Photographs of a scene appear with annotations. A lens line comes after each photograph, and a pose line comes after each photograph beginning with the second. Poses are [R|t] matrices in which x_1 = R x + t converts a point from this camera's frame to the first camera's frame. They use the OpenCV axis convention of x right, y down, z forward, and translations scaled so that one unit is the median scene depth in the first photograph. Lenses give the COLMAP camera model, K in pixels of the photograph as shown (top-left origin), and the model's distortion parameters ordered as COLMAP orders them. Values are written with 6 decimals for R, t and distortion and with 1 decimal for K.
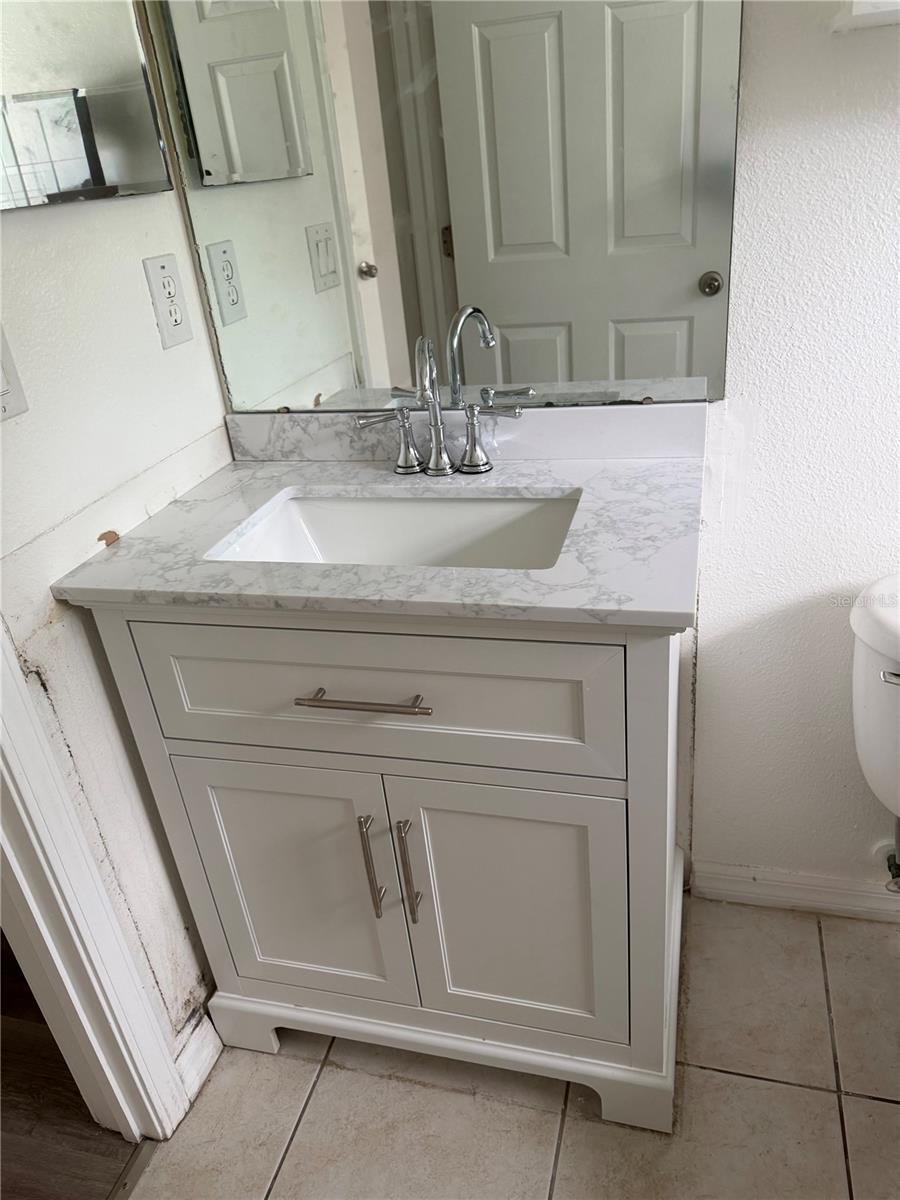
lens RADIAL K [[851.9, 0, 449.8], [0, 851.9, 598.9], [0, 0, 1]] dist [0.019477, -0.021466]
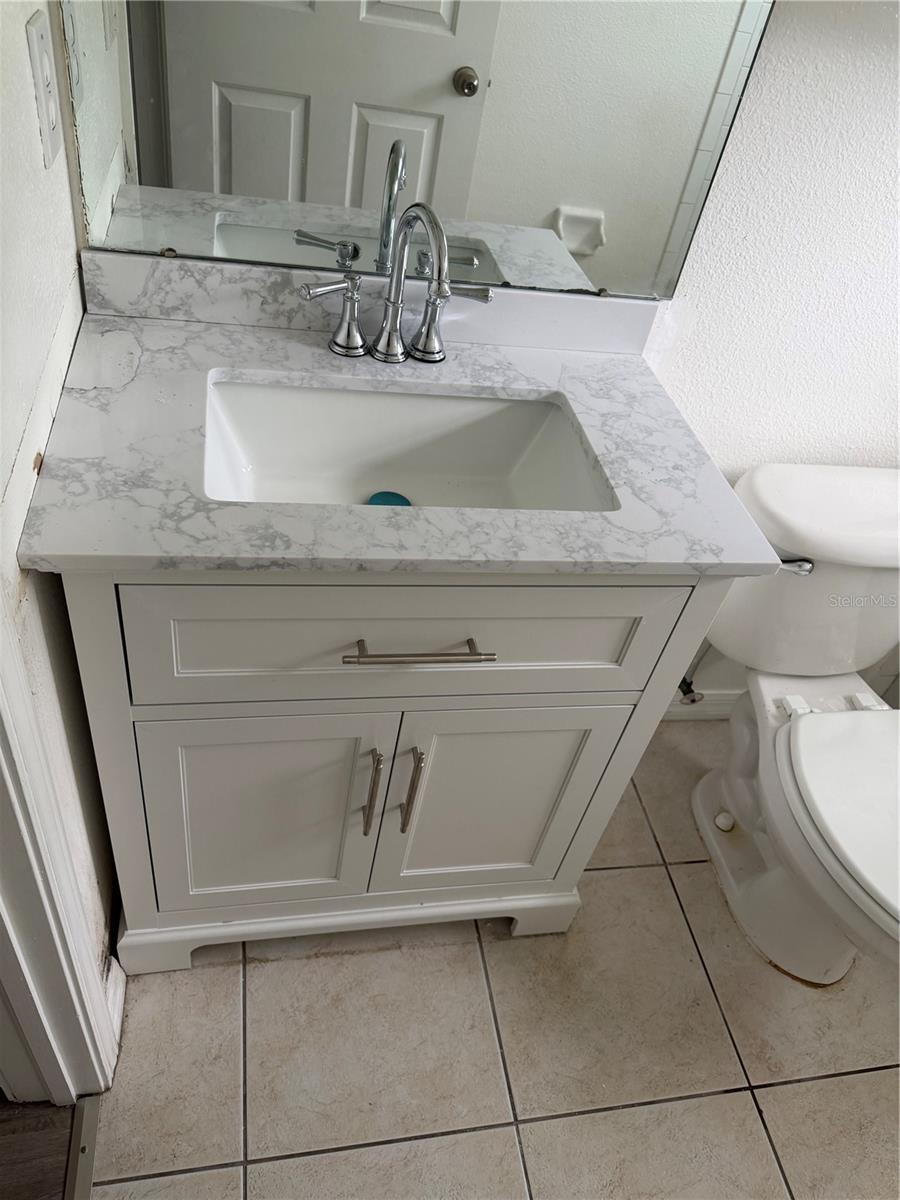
lens RADIAL K [[851.9, 0, 449.7], [0, 851.9, 603.5], [0, 0, 1]] dist [0.019477, -0.021466]
pose [[0.874526, -0.108410, 0.472707, -0.401256], [-0.027332, 0.962130, 0.271218, -0.145311], [-0.484208, -0.250108, 0.838444, 0.176027]]
